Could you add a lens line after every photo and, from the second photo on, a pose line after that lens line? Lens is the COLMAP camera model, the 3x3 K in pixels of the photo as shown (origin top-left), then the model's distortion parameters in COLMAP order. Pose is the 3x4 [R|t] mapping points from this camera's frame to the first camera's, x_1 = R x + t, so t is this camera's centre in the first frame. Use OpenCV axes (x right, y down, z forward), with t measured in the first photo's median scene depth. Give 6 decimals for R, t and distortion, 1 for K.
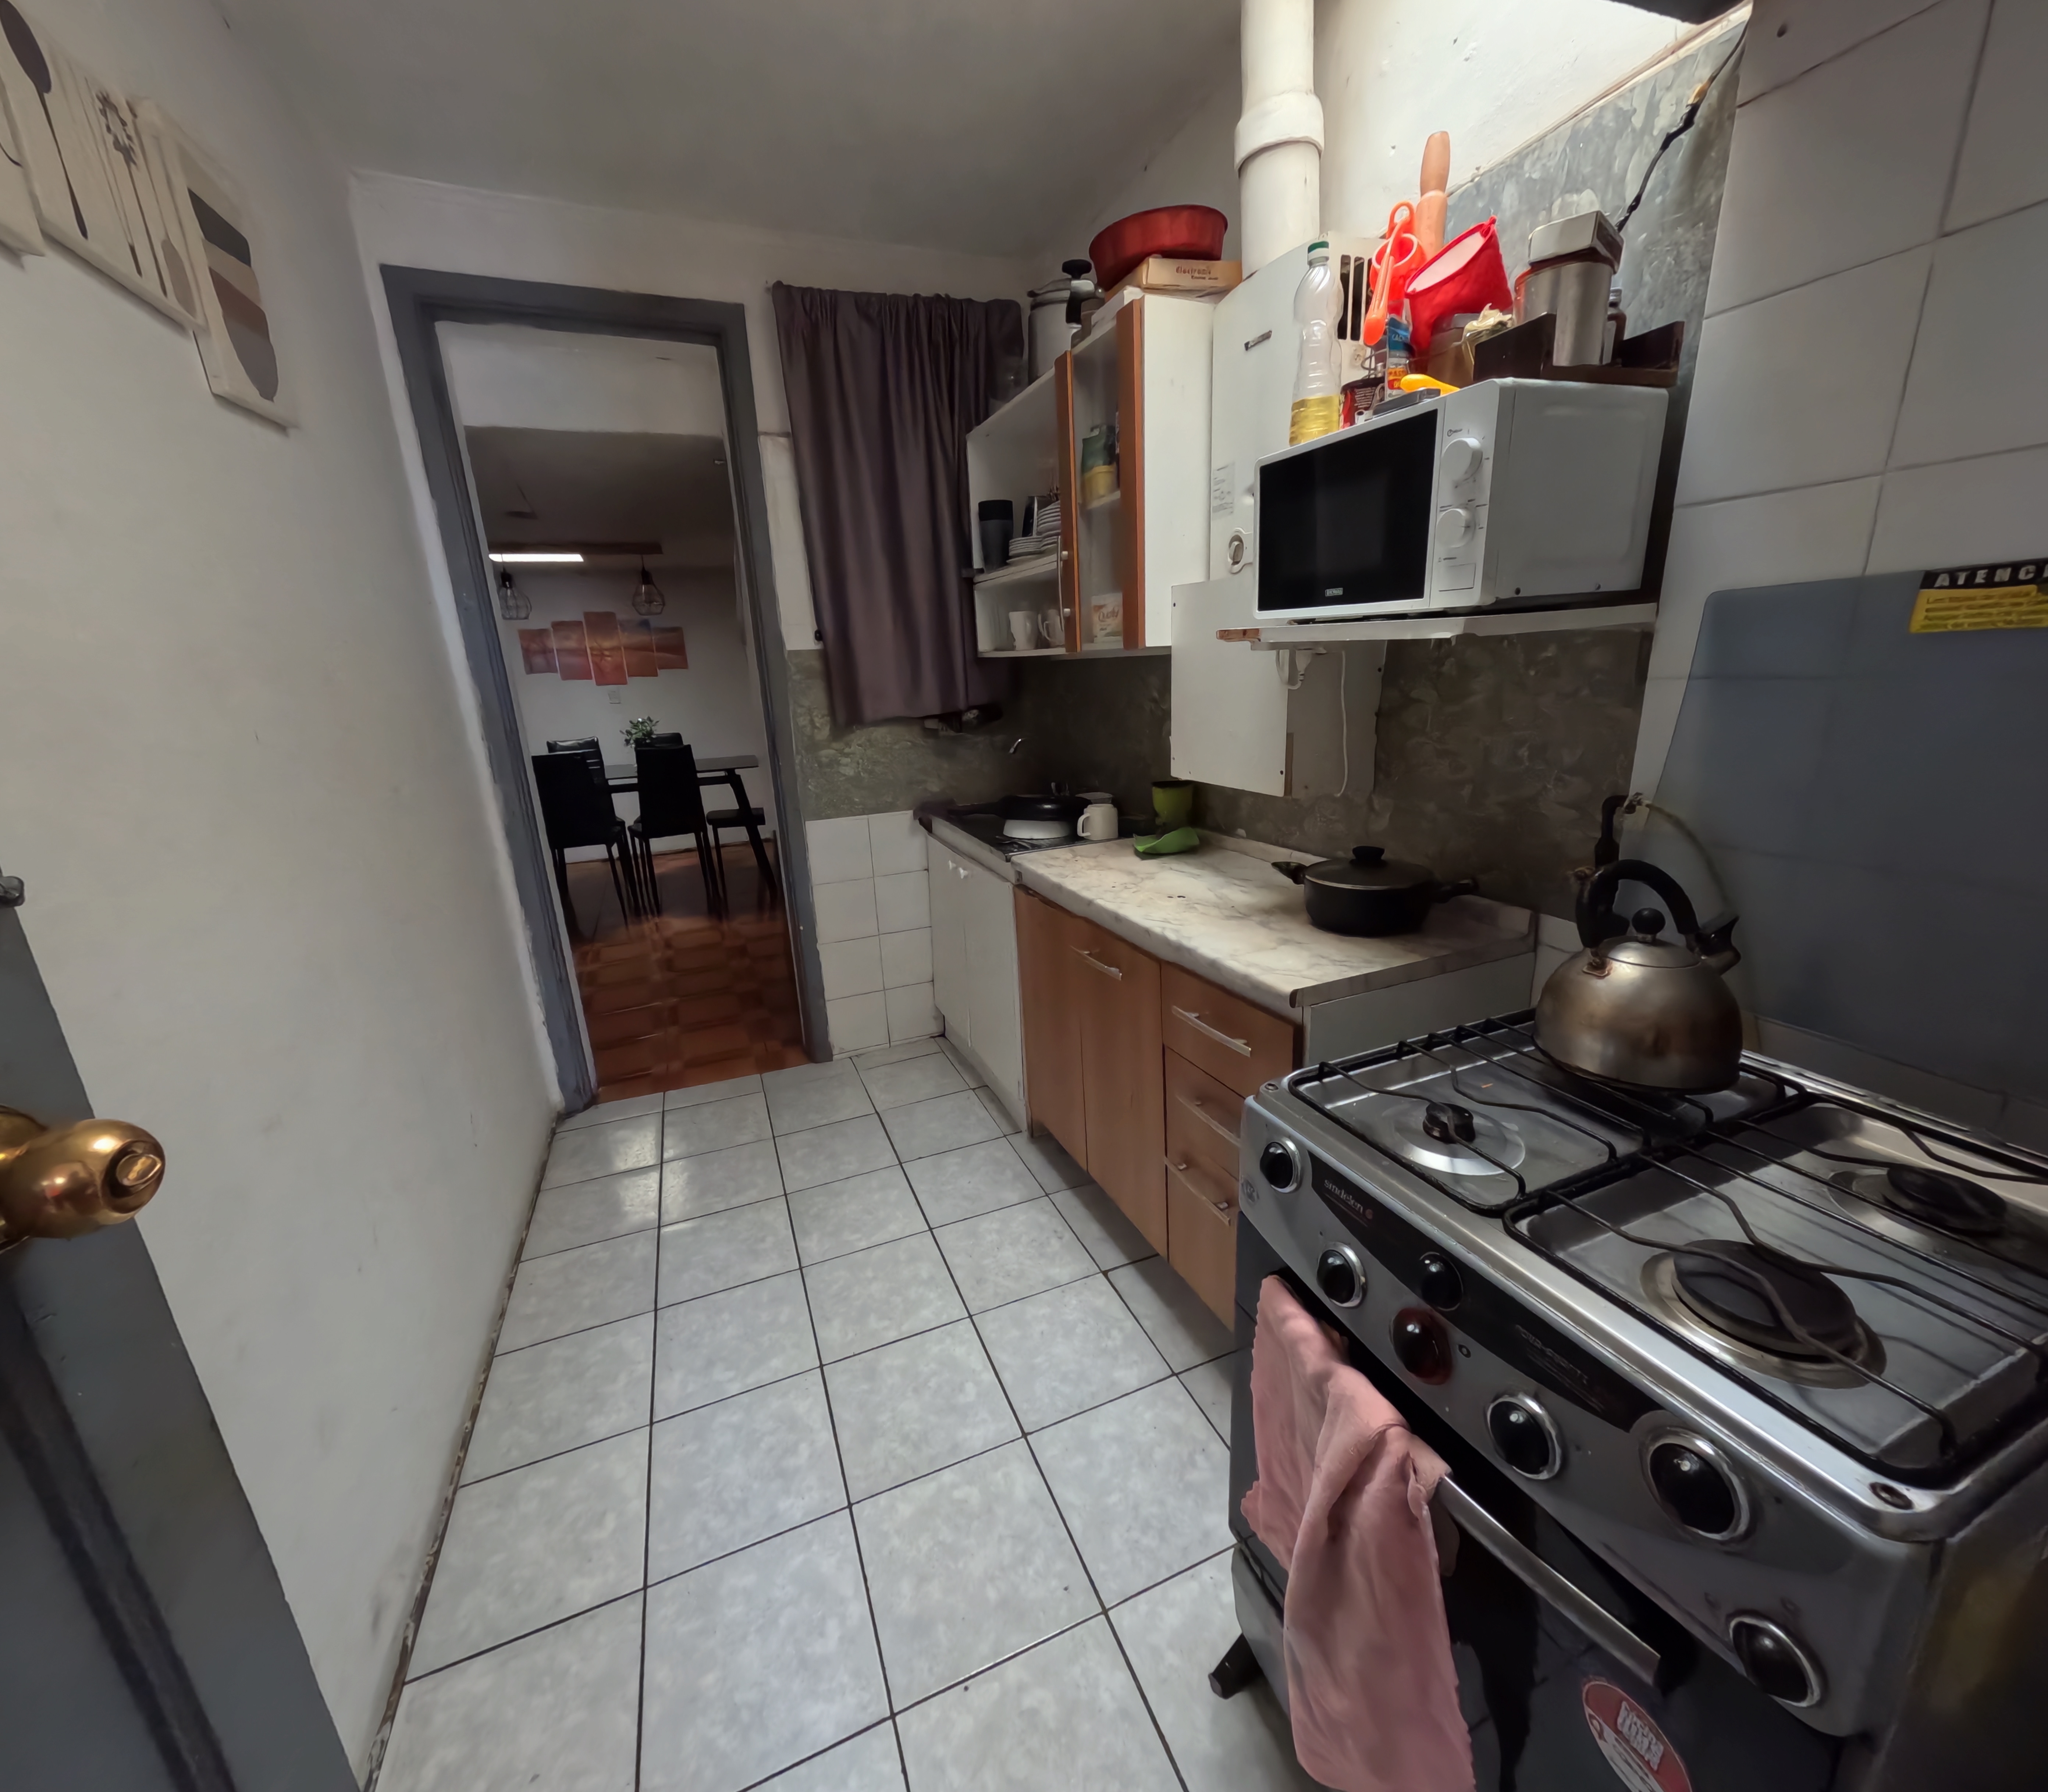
lens RADIAL K [[833.9, 0, 1035.5], [0, 833.9, 897.2], [0, 0, 1]] dist [-0.003826, 0.001133]
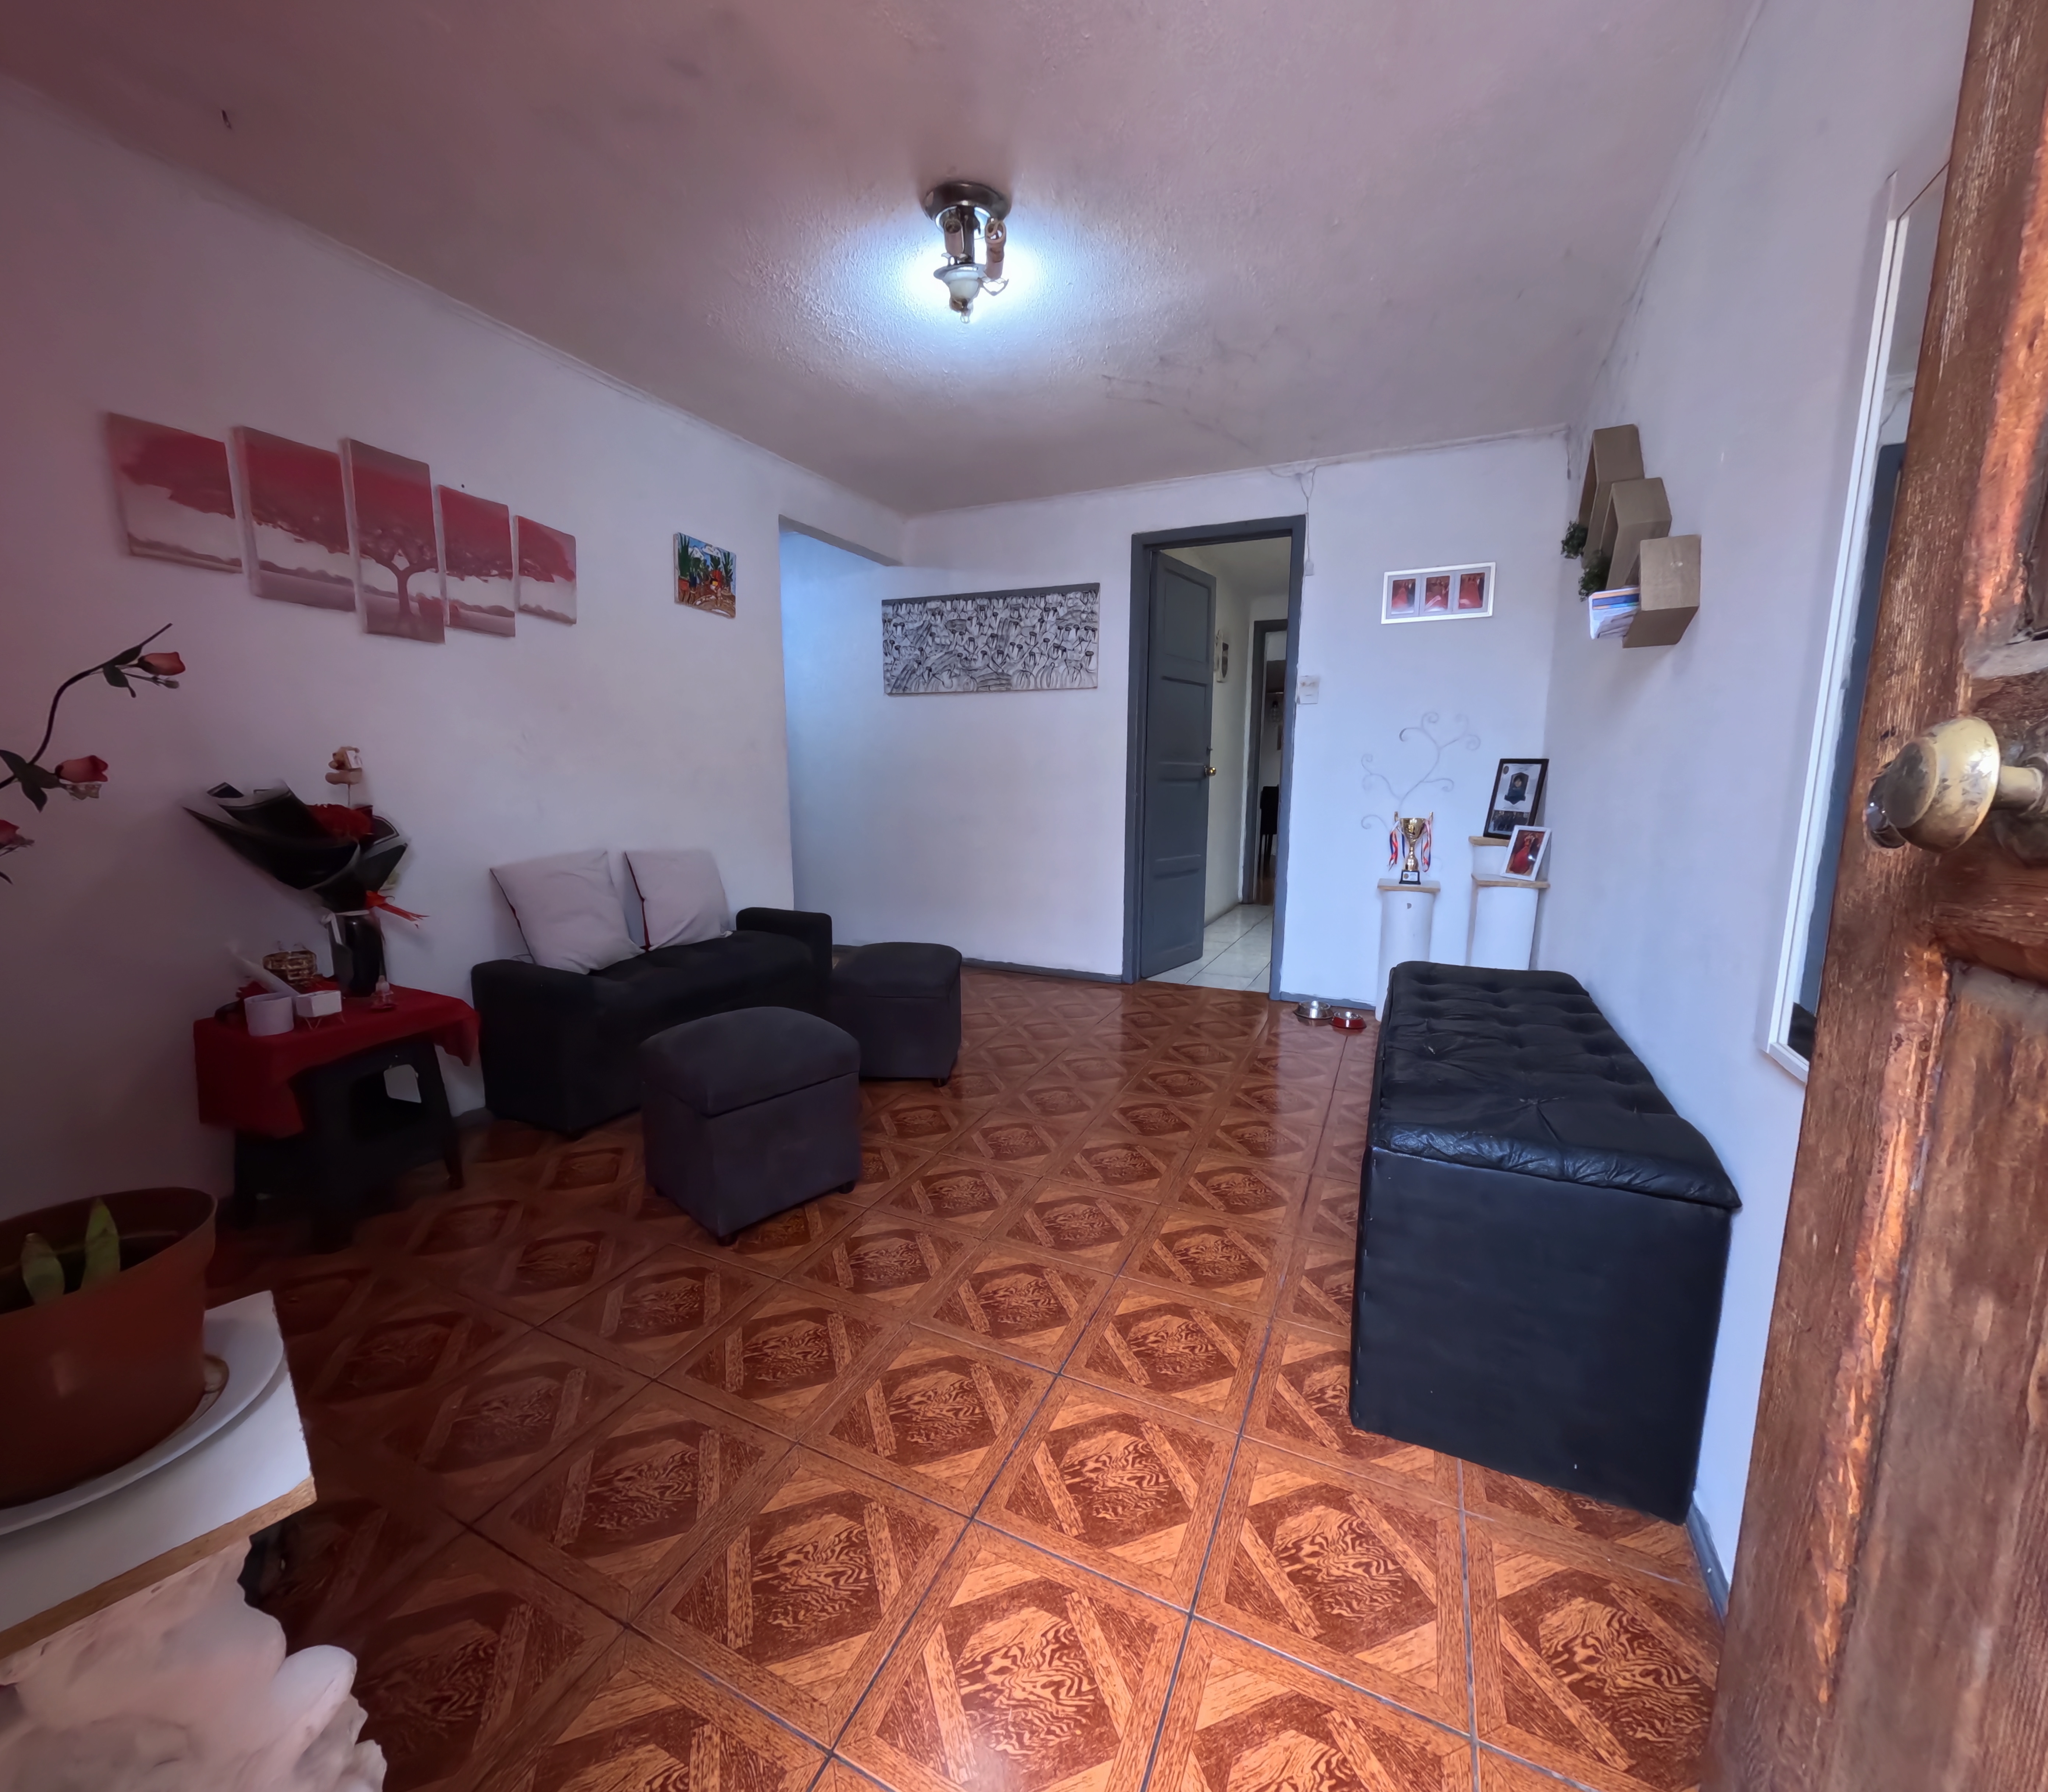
lens RADIAL K [[833.9, 0, 1021.5], [0, 833.9, 894.8], [0, 0, 1]] dist [-0.003826, 0.001133]
pose [[0.660134, 0.153246, -0.735349, 0.425445], [-0.233013, 0.972452, -0.006521, 0.190285], [0.714092, 0.175650, 0.677657, -0.606702]]
